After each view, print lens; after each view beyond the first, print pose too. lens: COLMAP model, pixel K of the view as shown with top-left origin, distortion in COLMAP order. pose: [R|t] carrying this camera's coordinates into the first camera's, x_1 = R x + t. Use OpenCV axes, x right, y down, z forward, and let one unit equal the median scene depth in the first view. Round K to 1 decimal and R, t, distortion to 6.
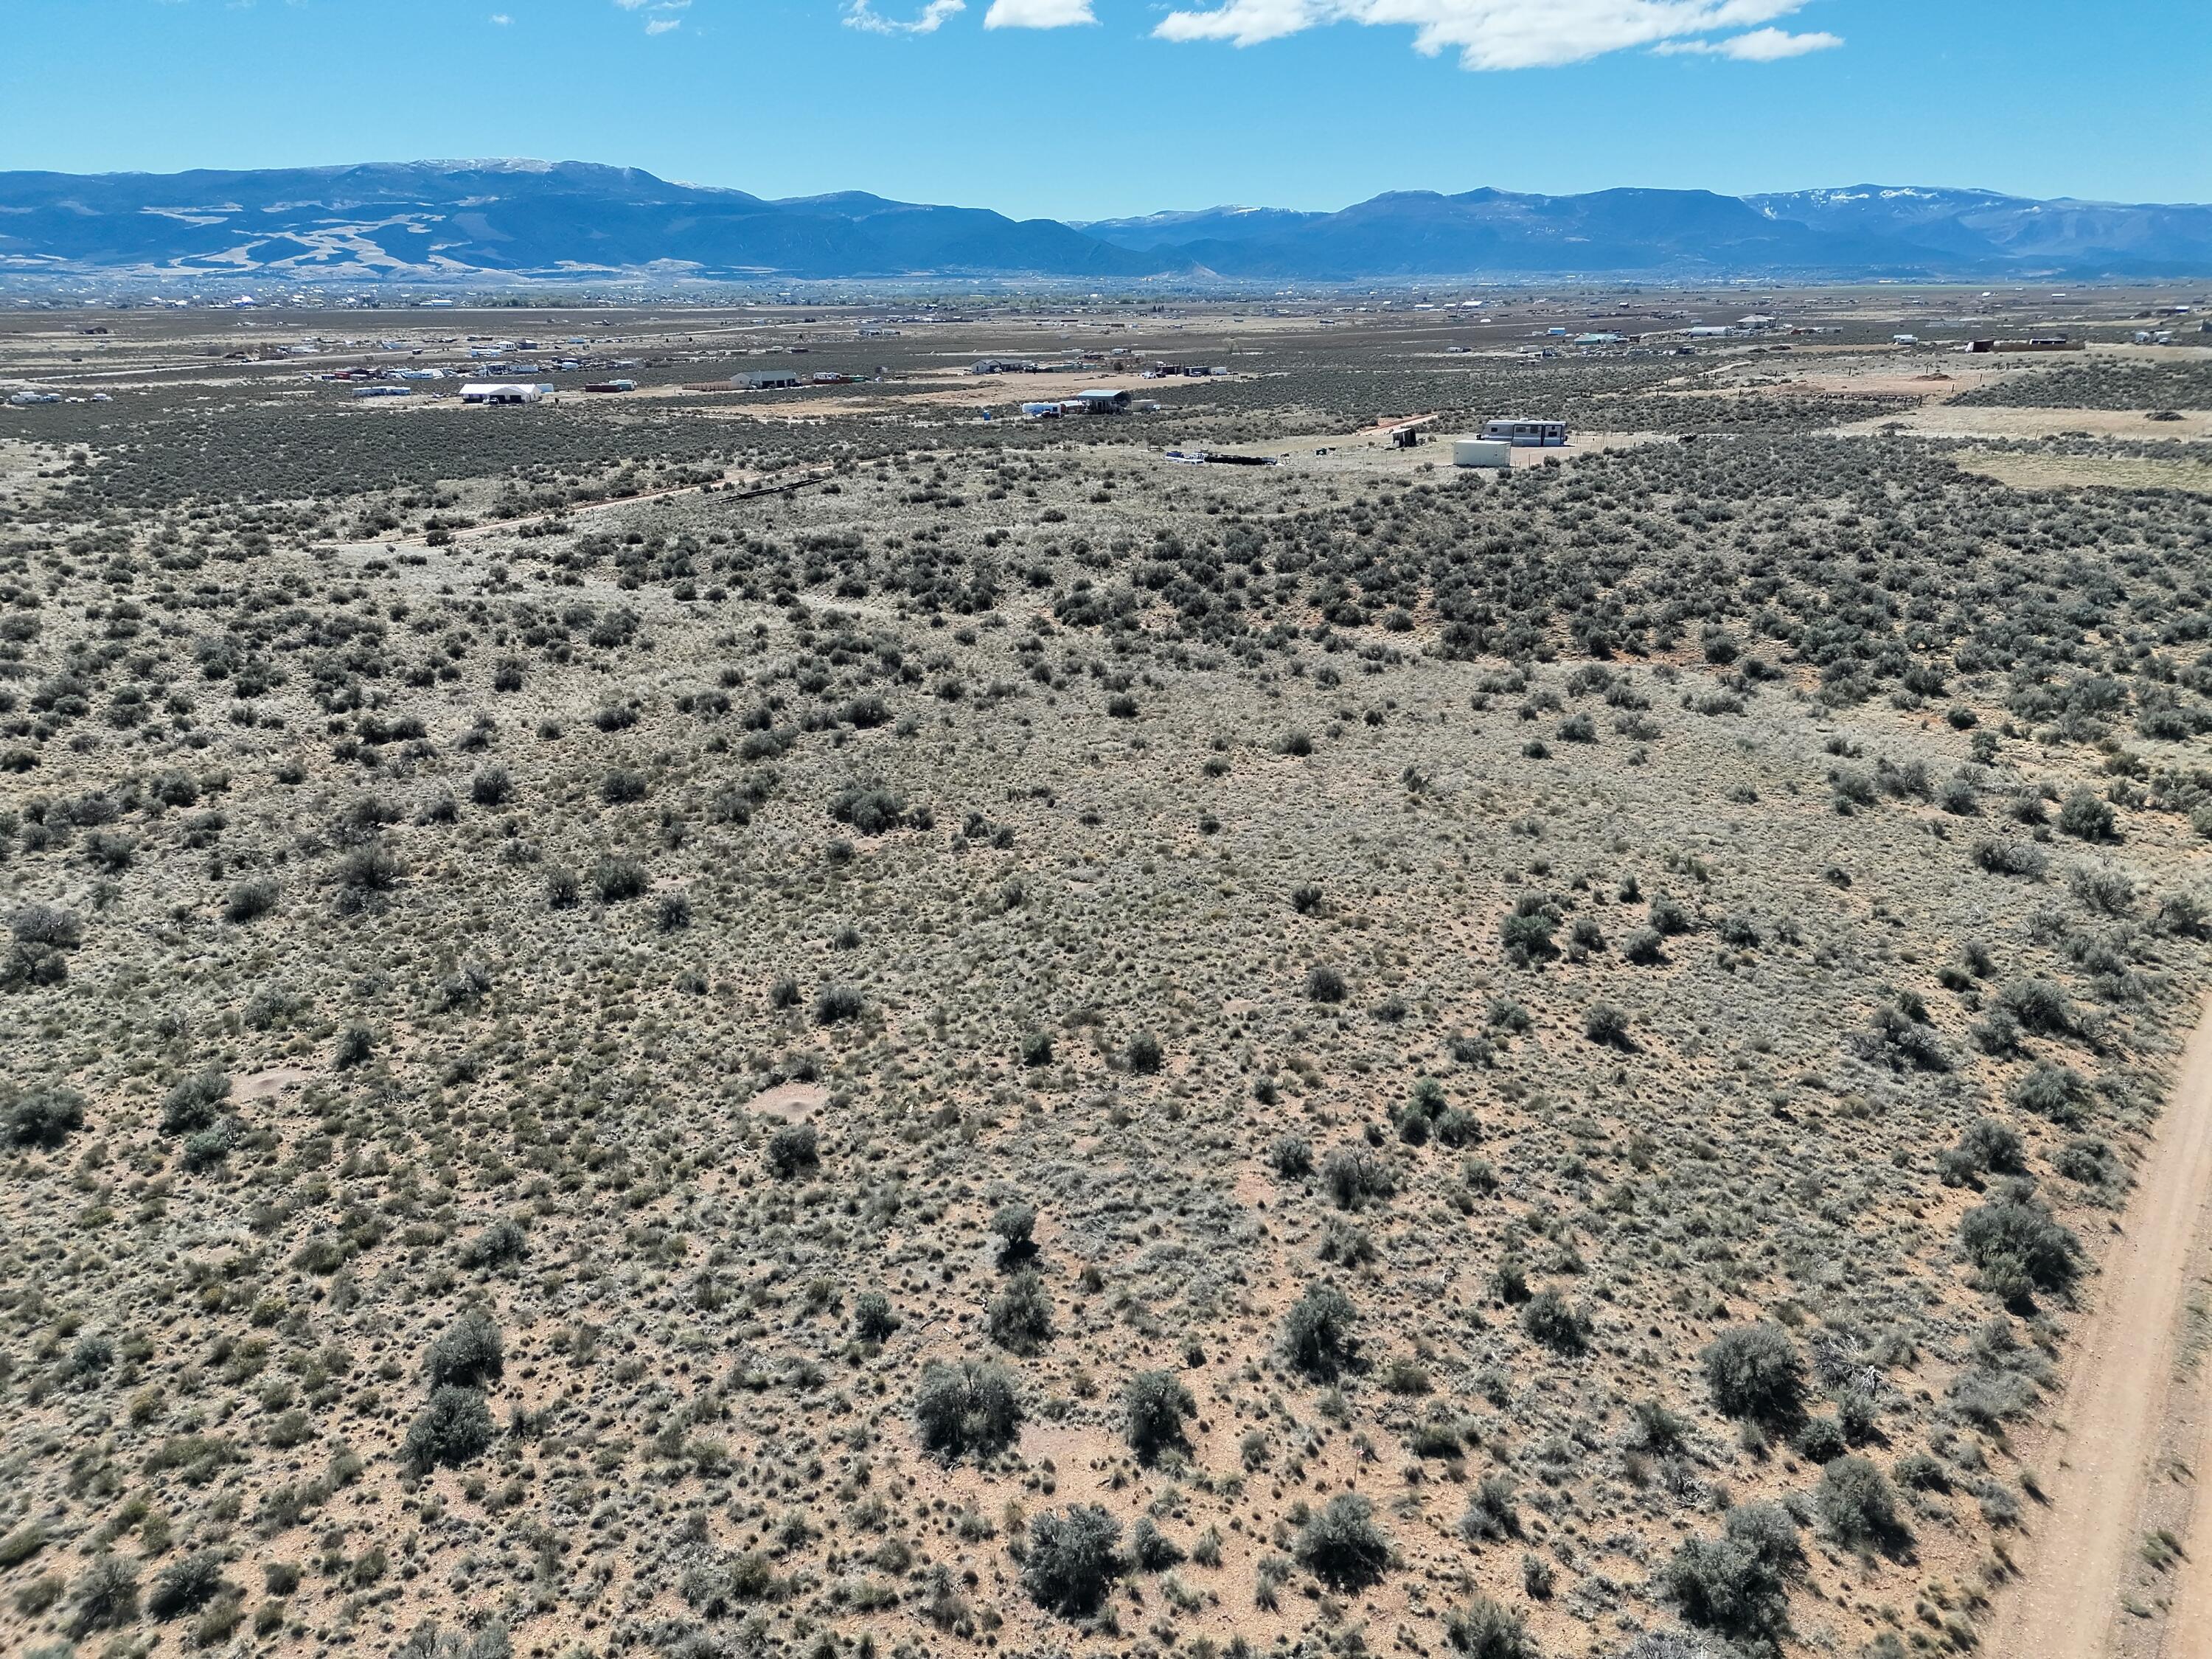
lens RADIAL K [[1544.2, 0, 1107.5], [0, 1544.2, 829.0], [0, 0, 1]] dist [0.084251, -0.080444]
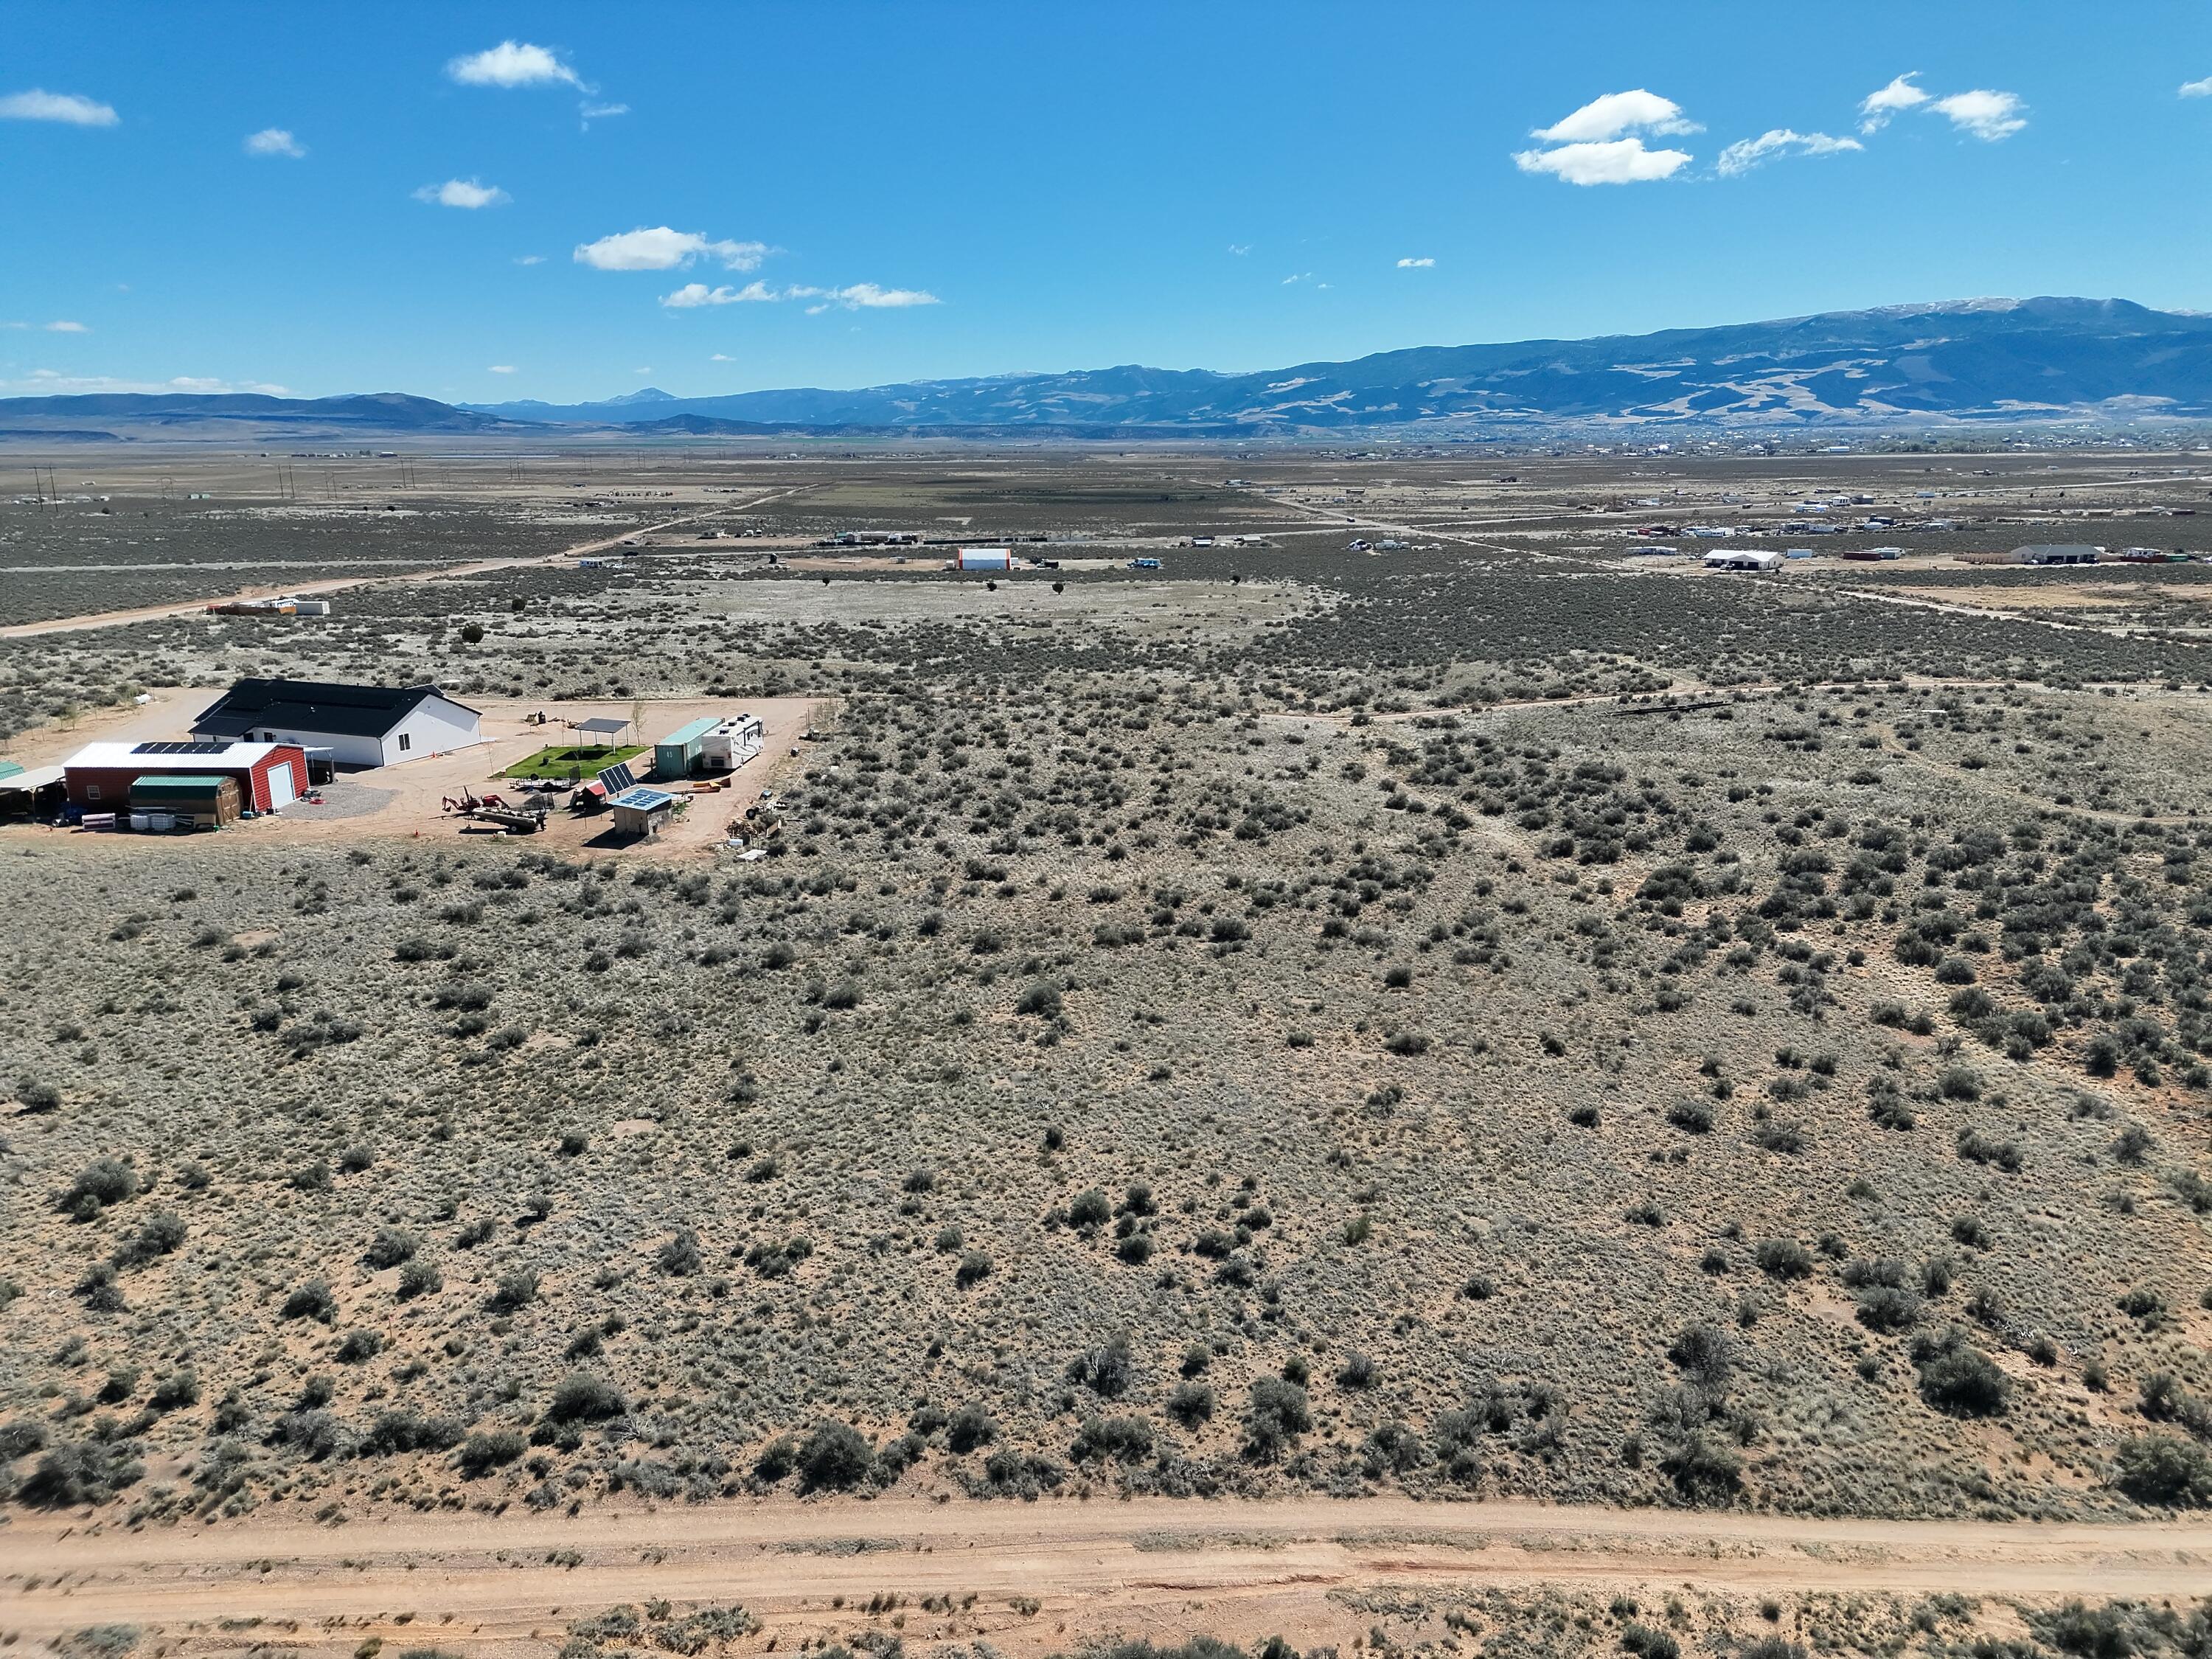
lens RADIAL K [[1544.2, 0, 1107.5], [0, 1544.2, 829.0], [0, 0, 1]] dist [0.084251, -0.080444]
pose [[0.680999, 0.181112, -0.709535, 1.309952], [-0.238672, 0.970919, 0.018759, -0.308913], [0.692298, 0.156571, 0.704421, 0.032031]]
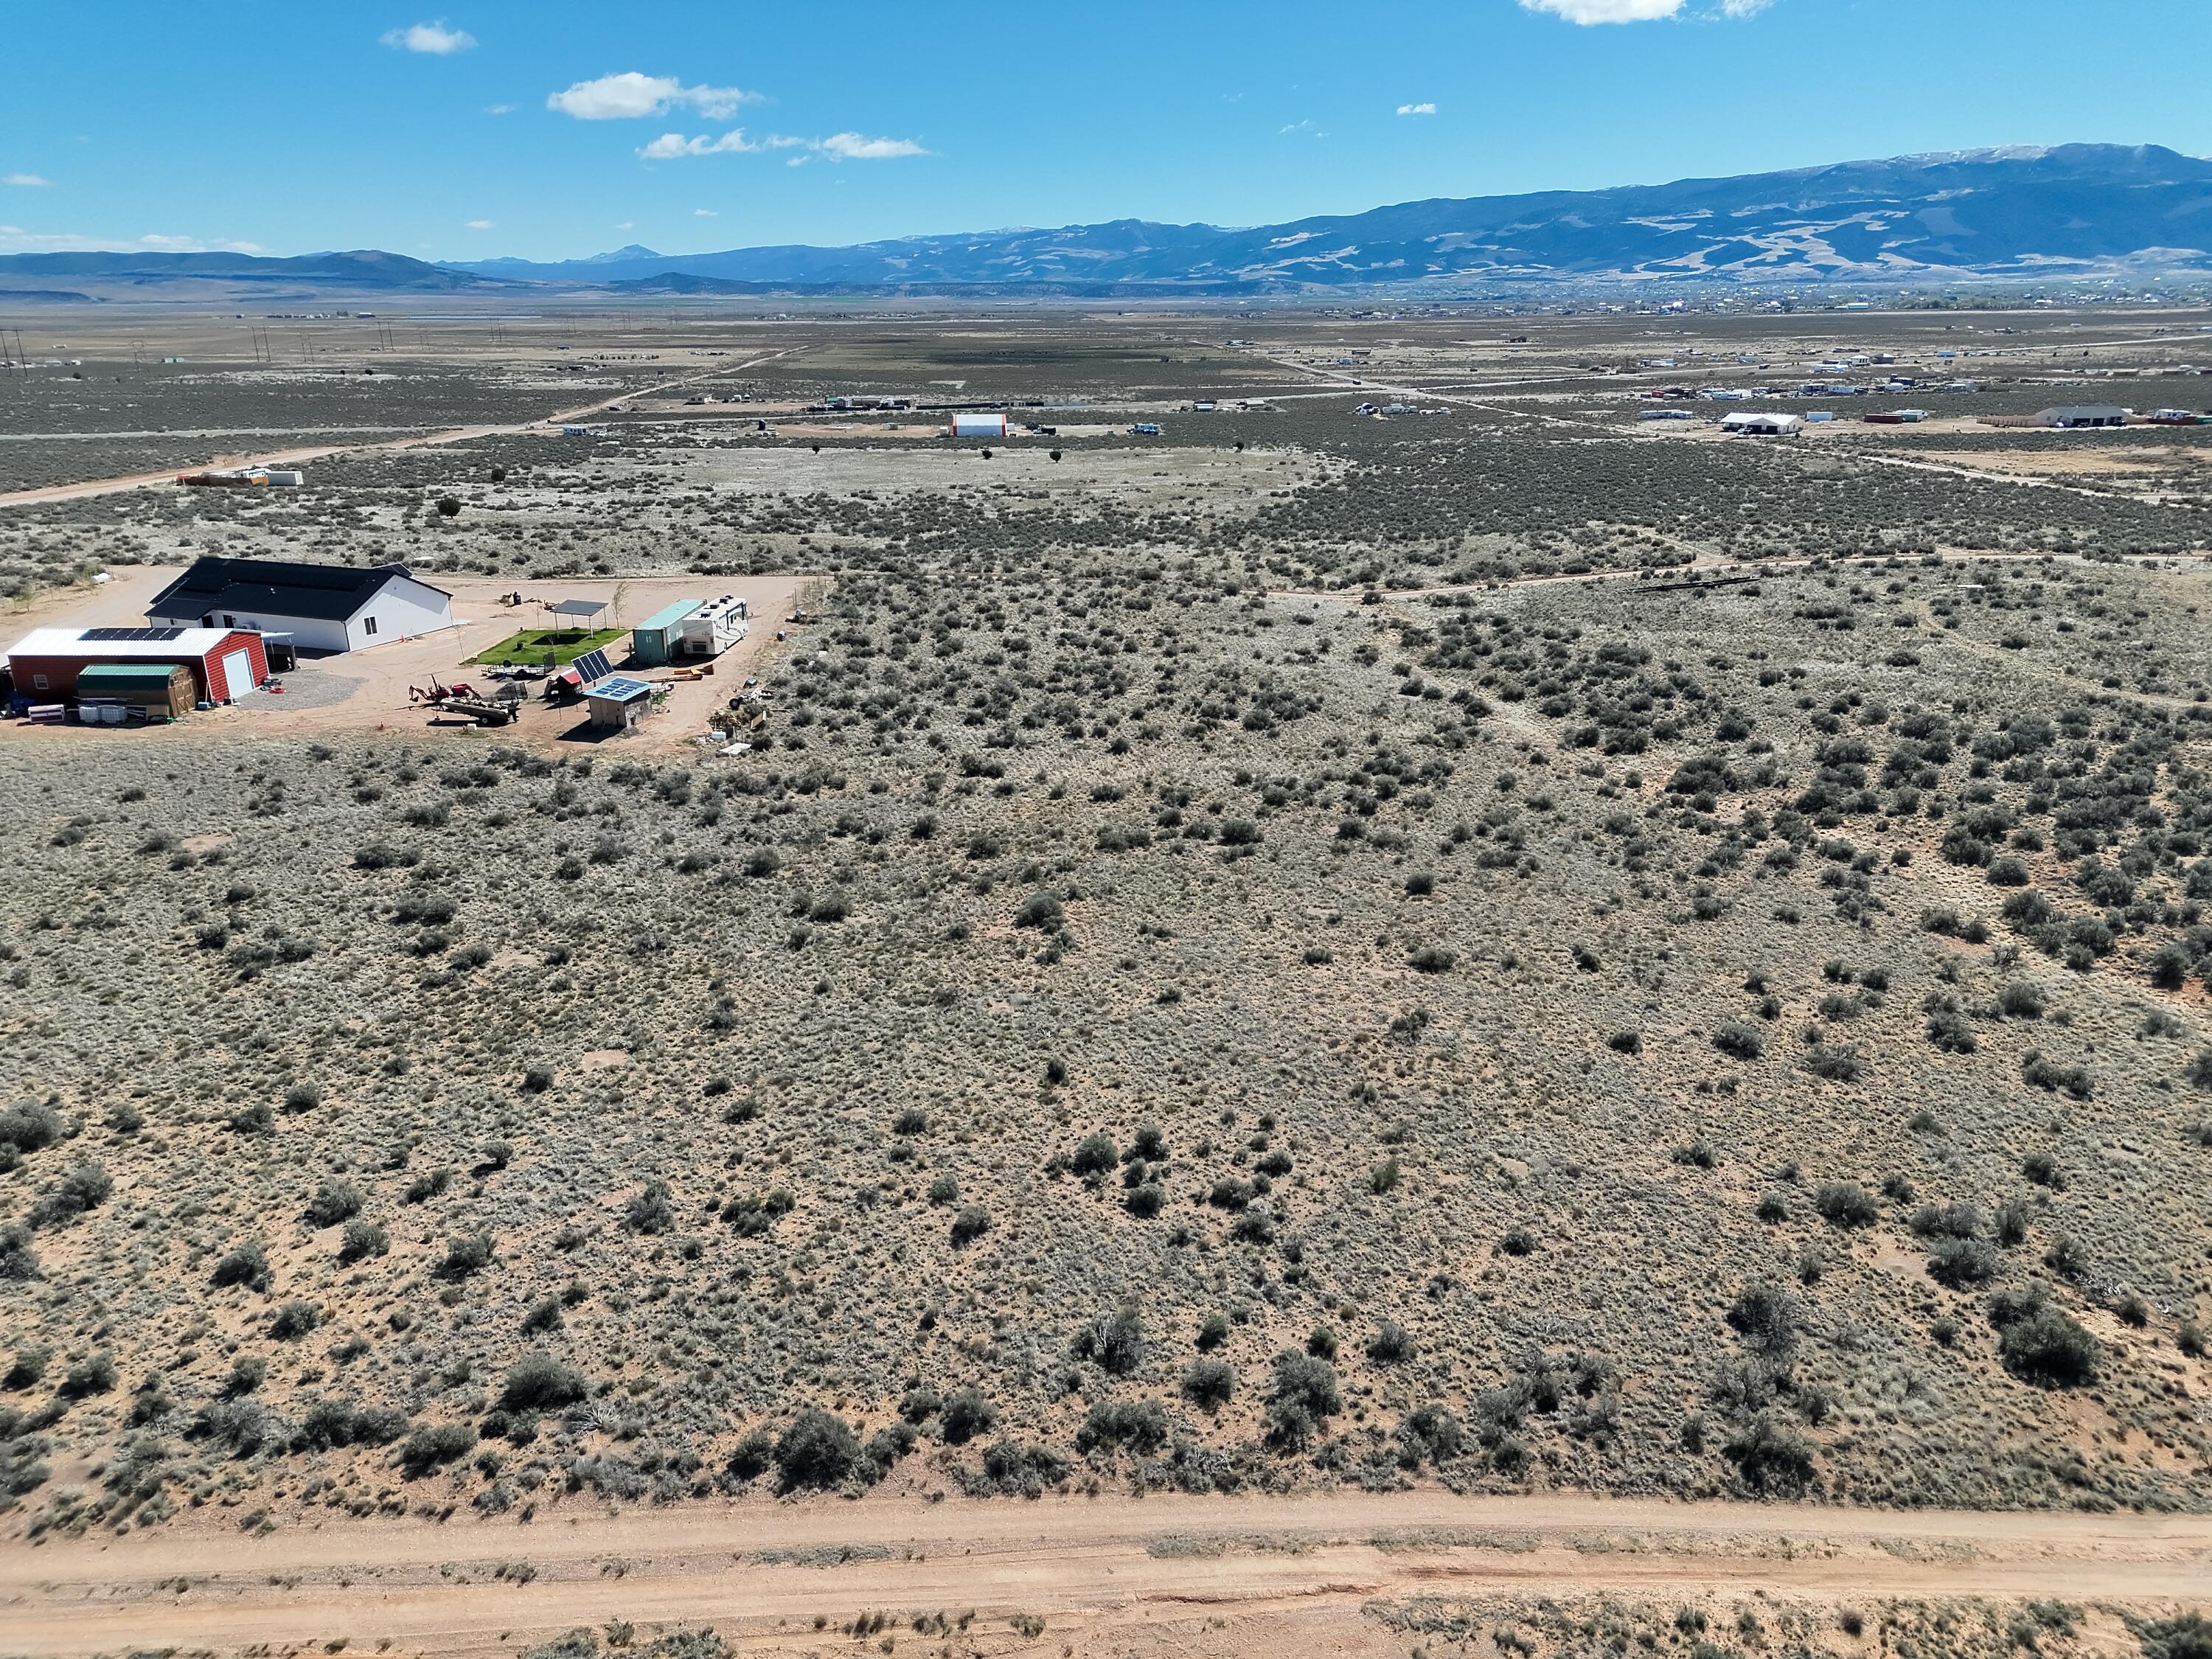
lens RADIAL K [[1544.2, 0, 1107.5], [0, 1544.2, 829.0], [0, 0, 1]] dist [0.084251, -0.080444]
pose [[0.681939, 0.237132, -0.691901, 1.196610], [-0.236141, 0.966706, 0.098573, -0.339570], [0.692240, 0.096166, 0.715231, 0.124073]]
